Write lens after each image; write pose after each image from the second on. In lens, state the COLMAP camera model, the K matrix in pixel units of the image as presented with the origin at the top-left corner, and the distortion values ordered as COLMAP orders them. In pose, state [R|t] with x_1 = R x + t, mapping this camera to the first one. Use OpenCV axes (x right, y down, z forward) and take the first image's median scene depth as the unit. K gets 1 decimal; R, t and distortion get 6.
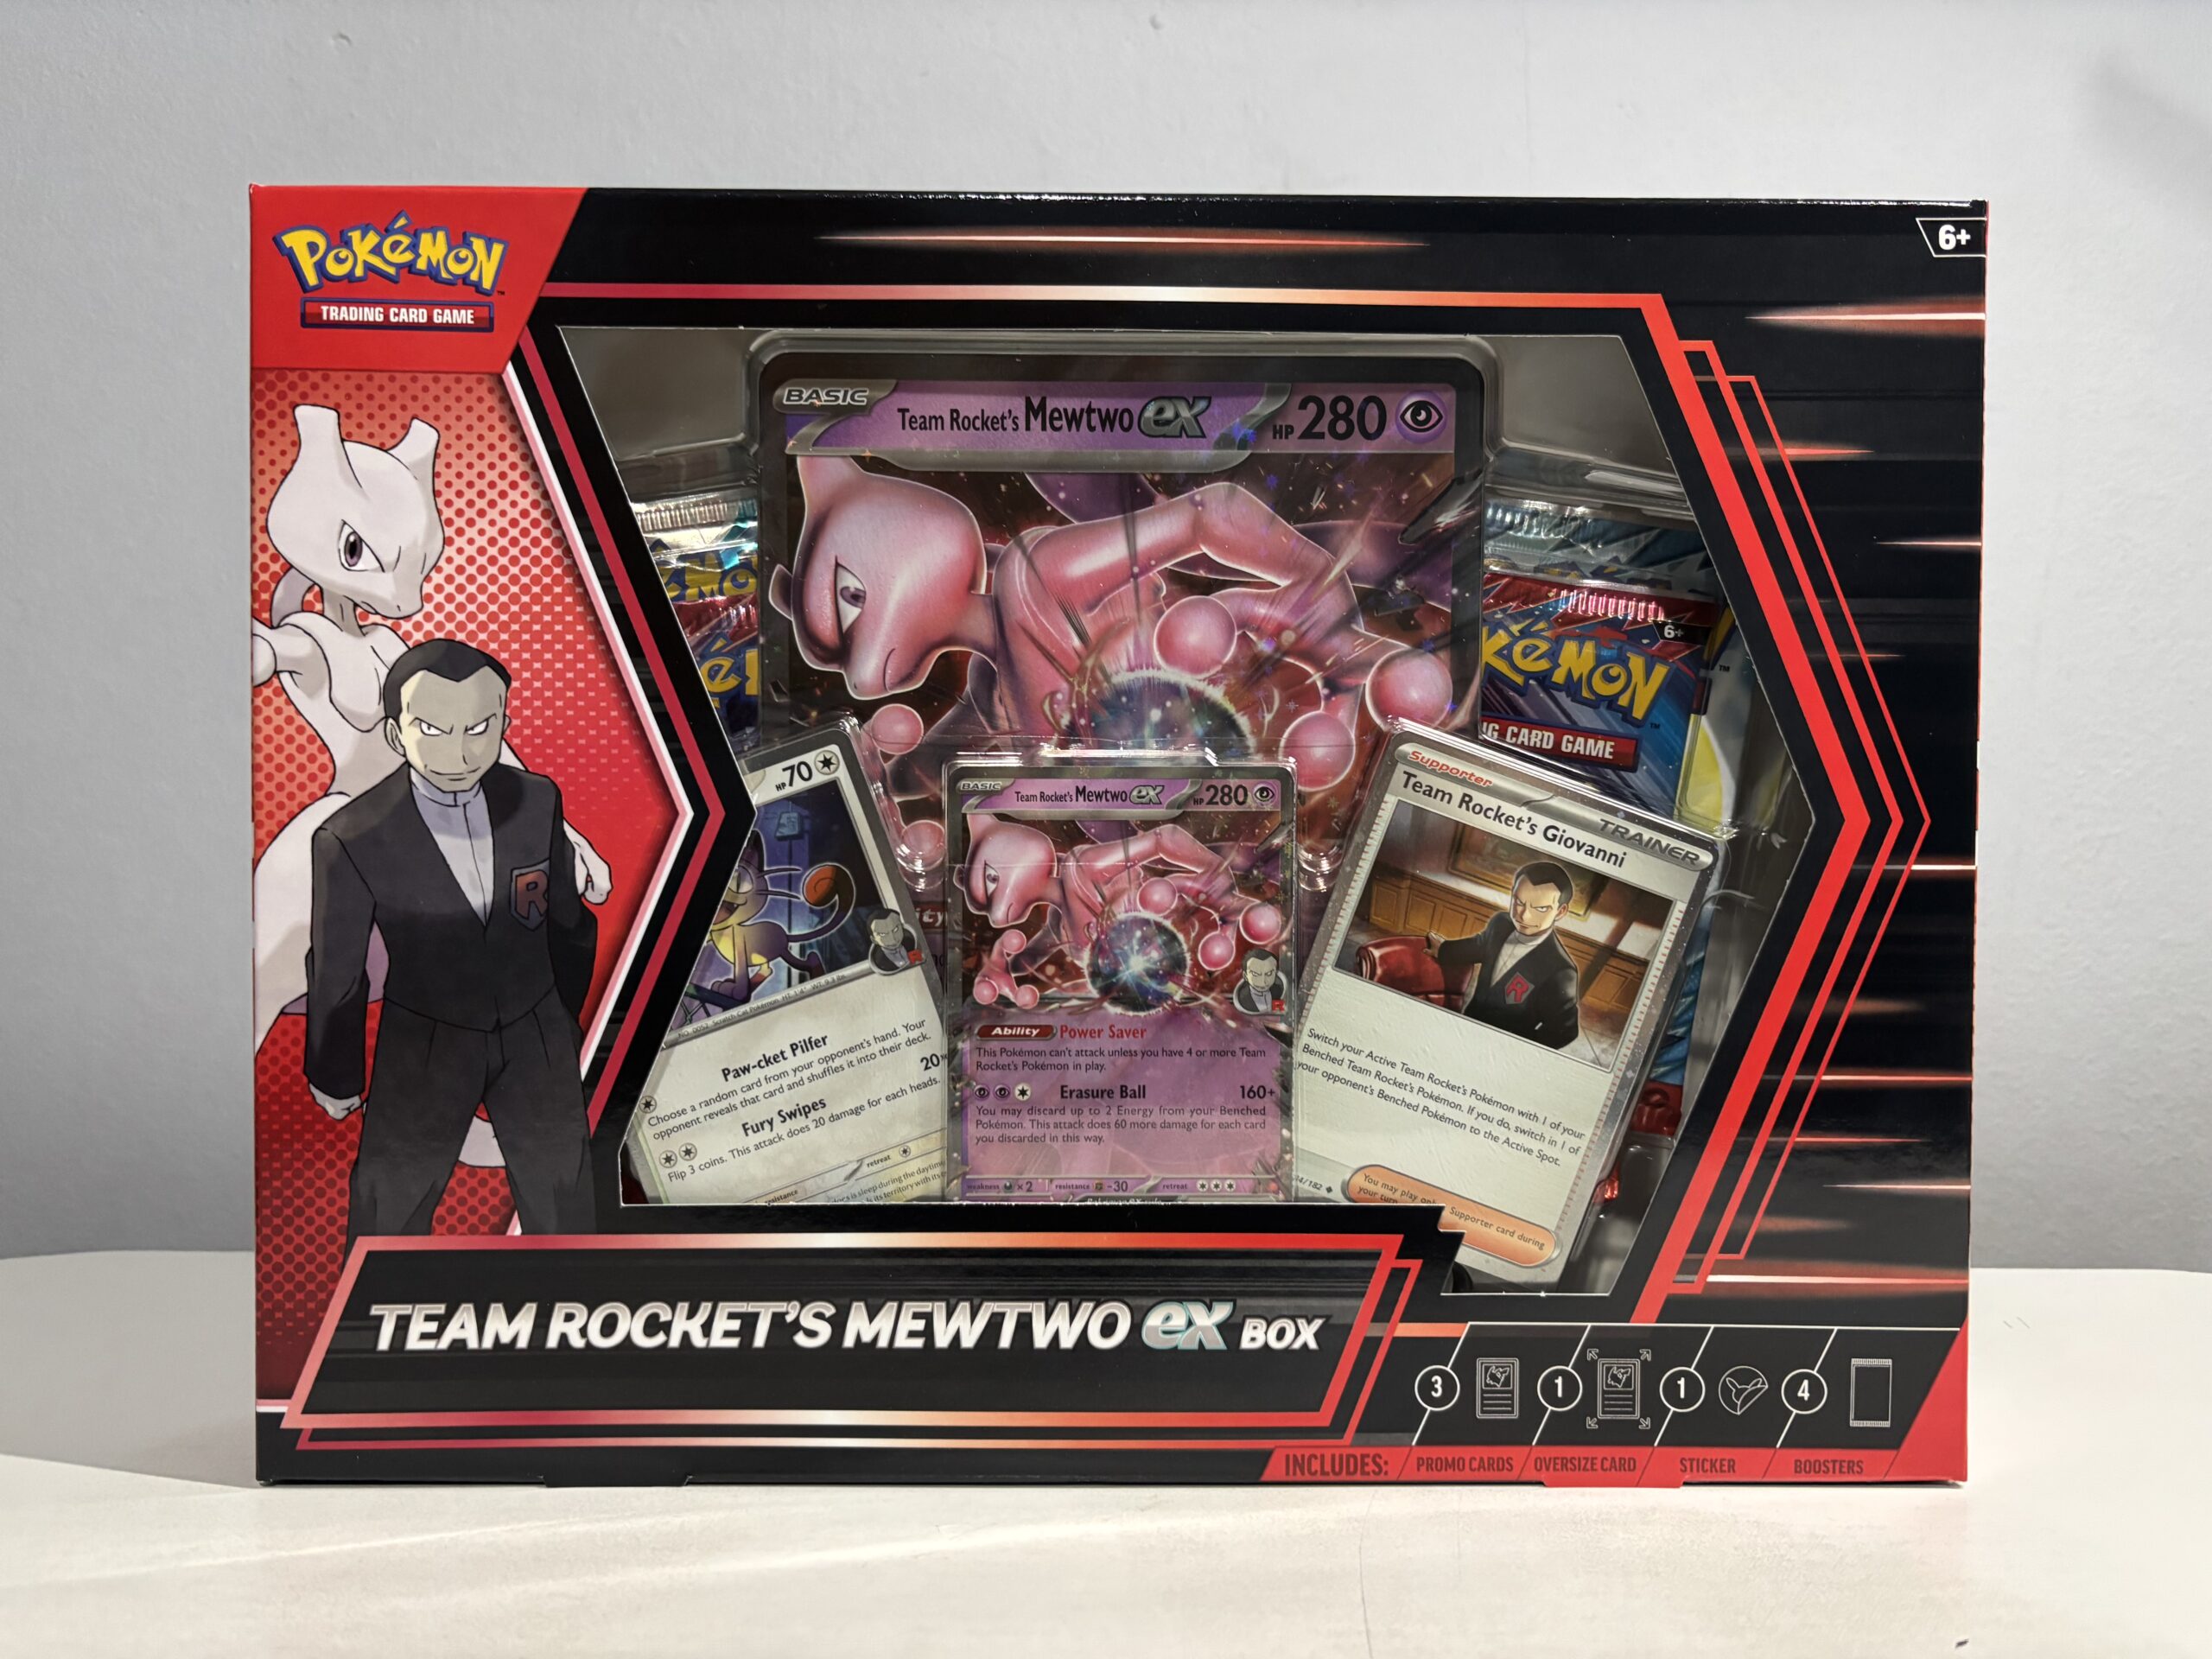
lens RADIAL K [[1712.6, 0, 958.3], [0, 1712.6, 827.1], [0, 0, 1]] dist [0.128590, -0.219800]
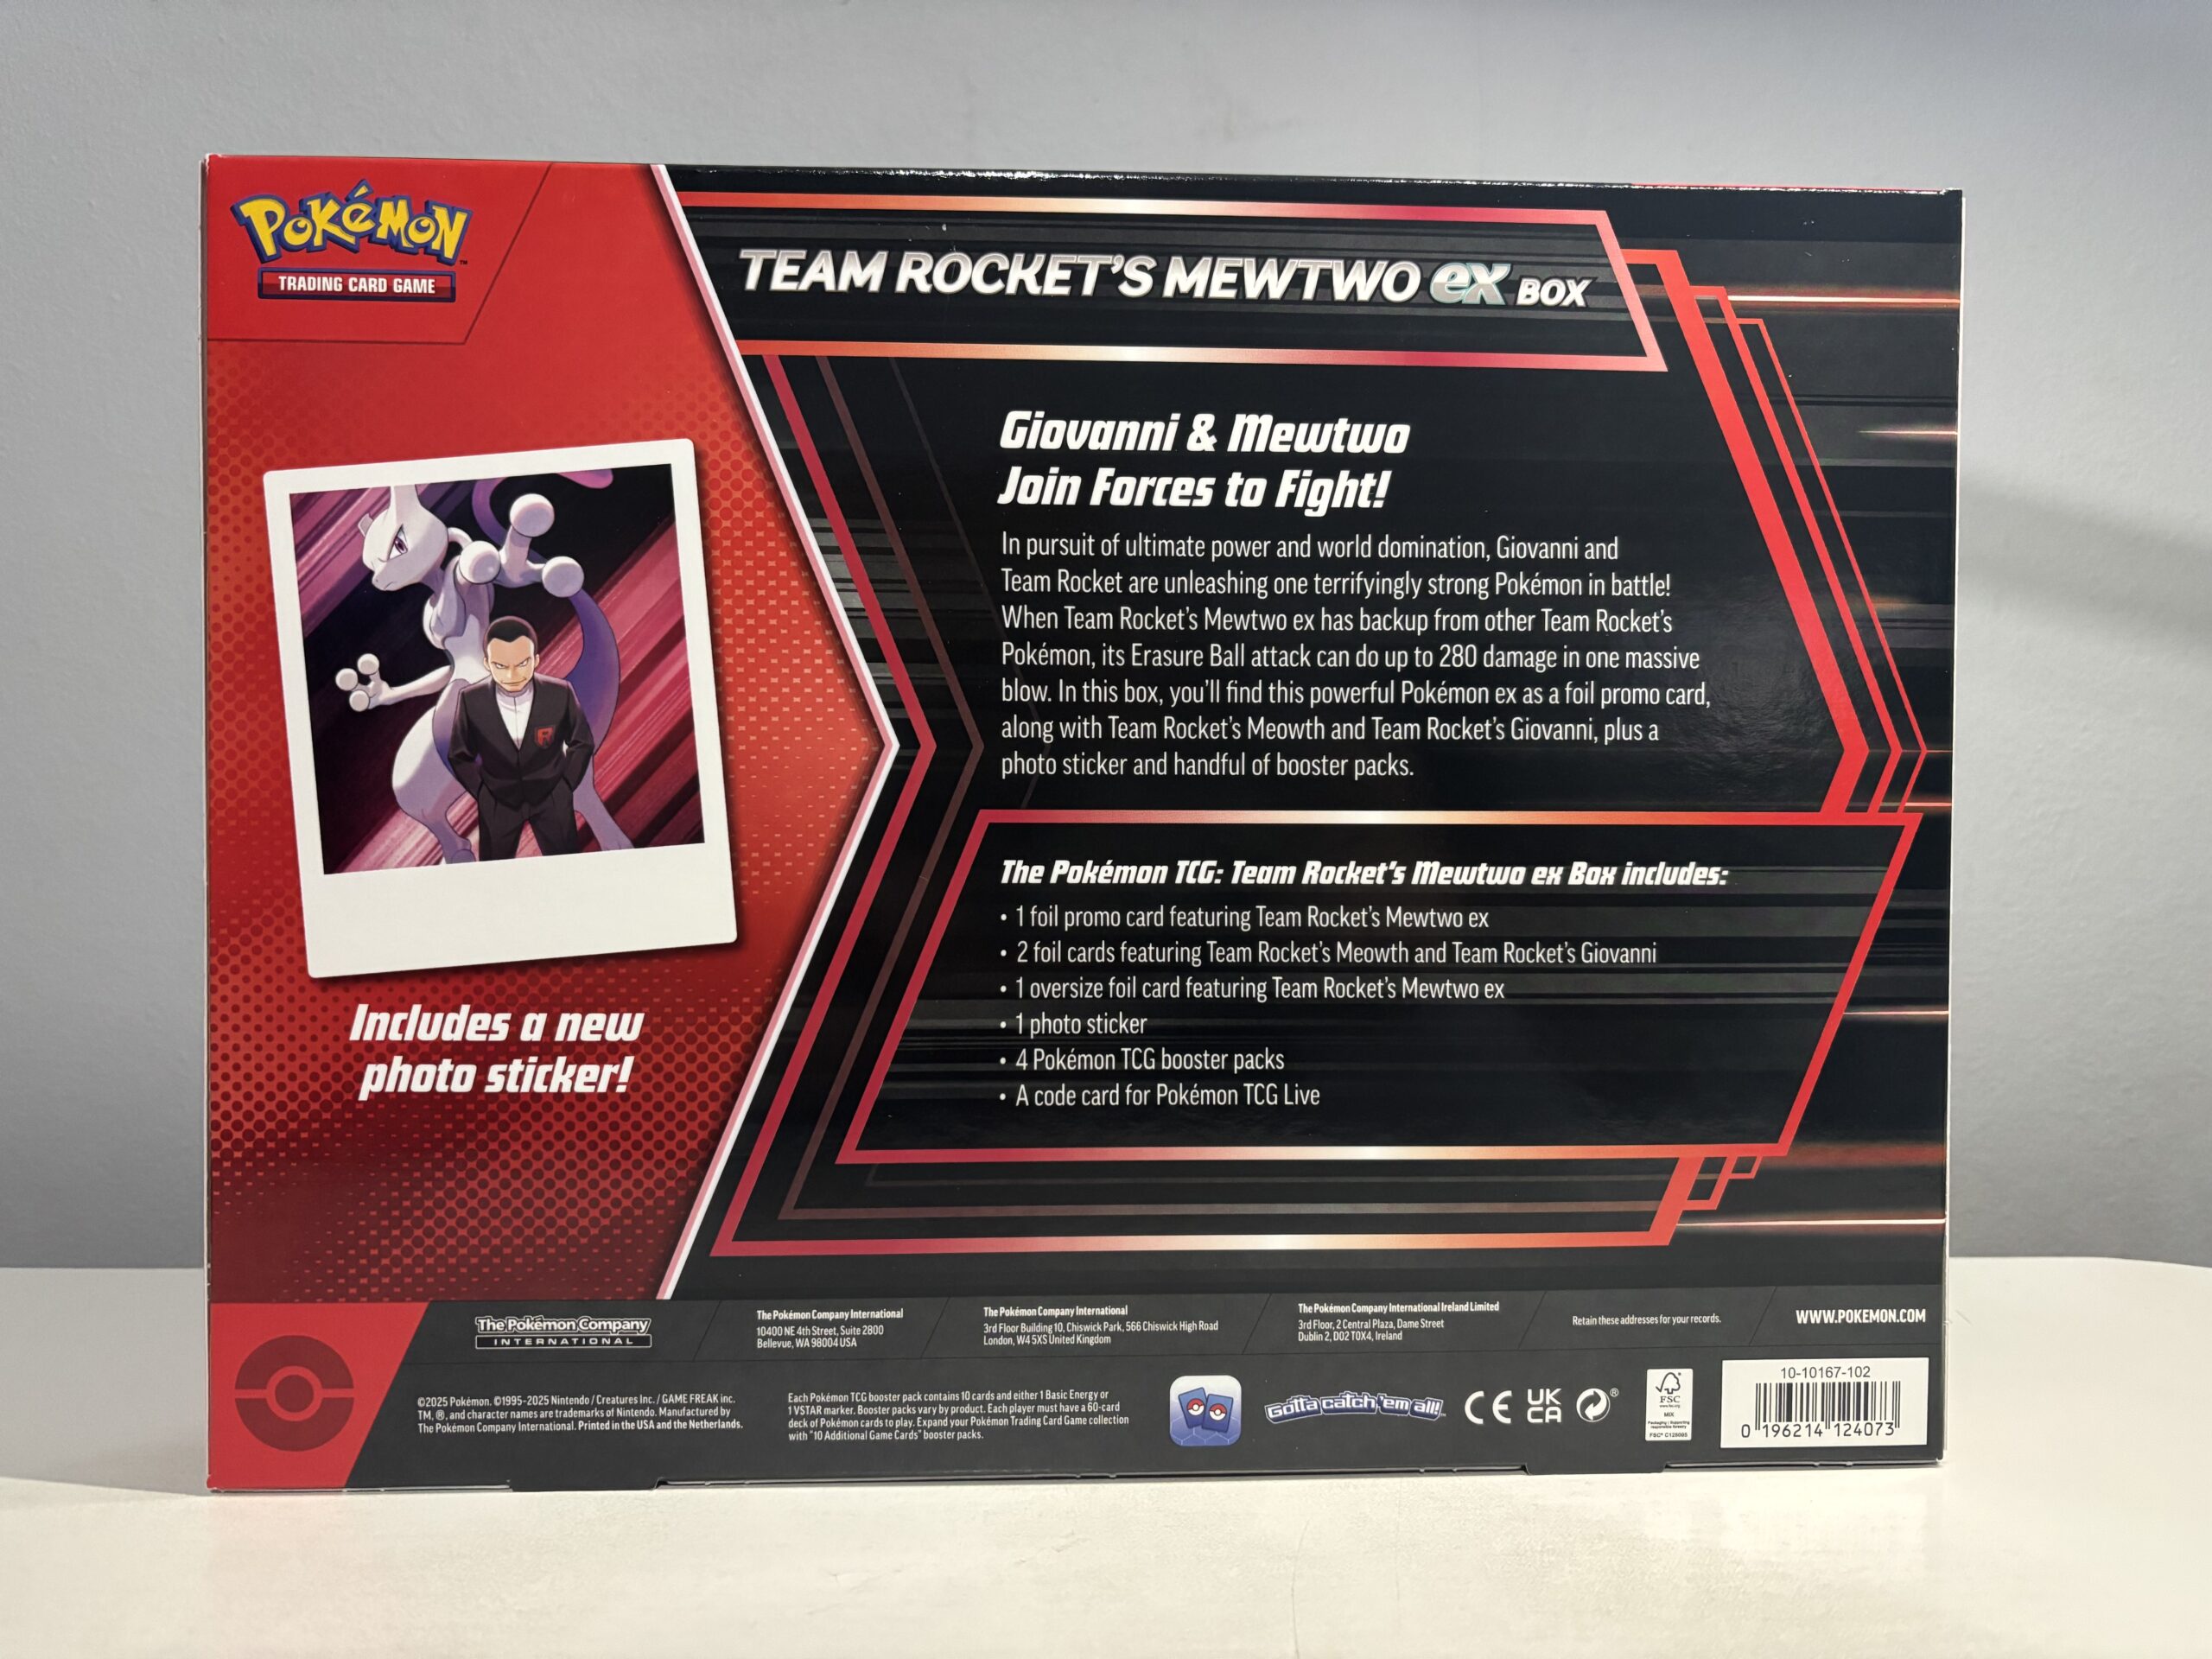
lens RADIAL K [[1776.8, 0, 939.2], [0, 1776.8, 963.1], [0, 0, 1]] dist [0.042476, -0.110835]
pose [[0.999480, 0.002607, 0.032134, -0.245092], [-0.002888, 0.999958, 0.008695, 0.716866], [-0.032110, -0.008783, 0.999446, -0.139377]]
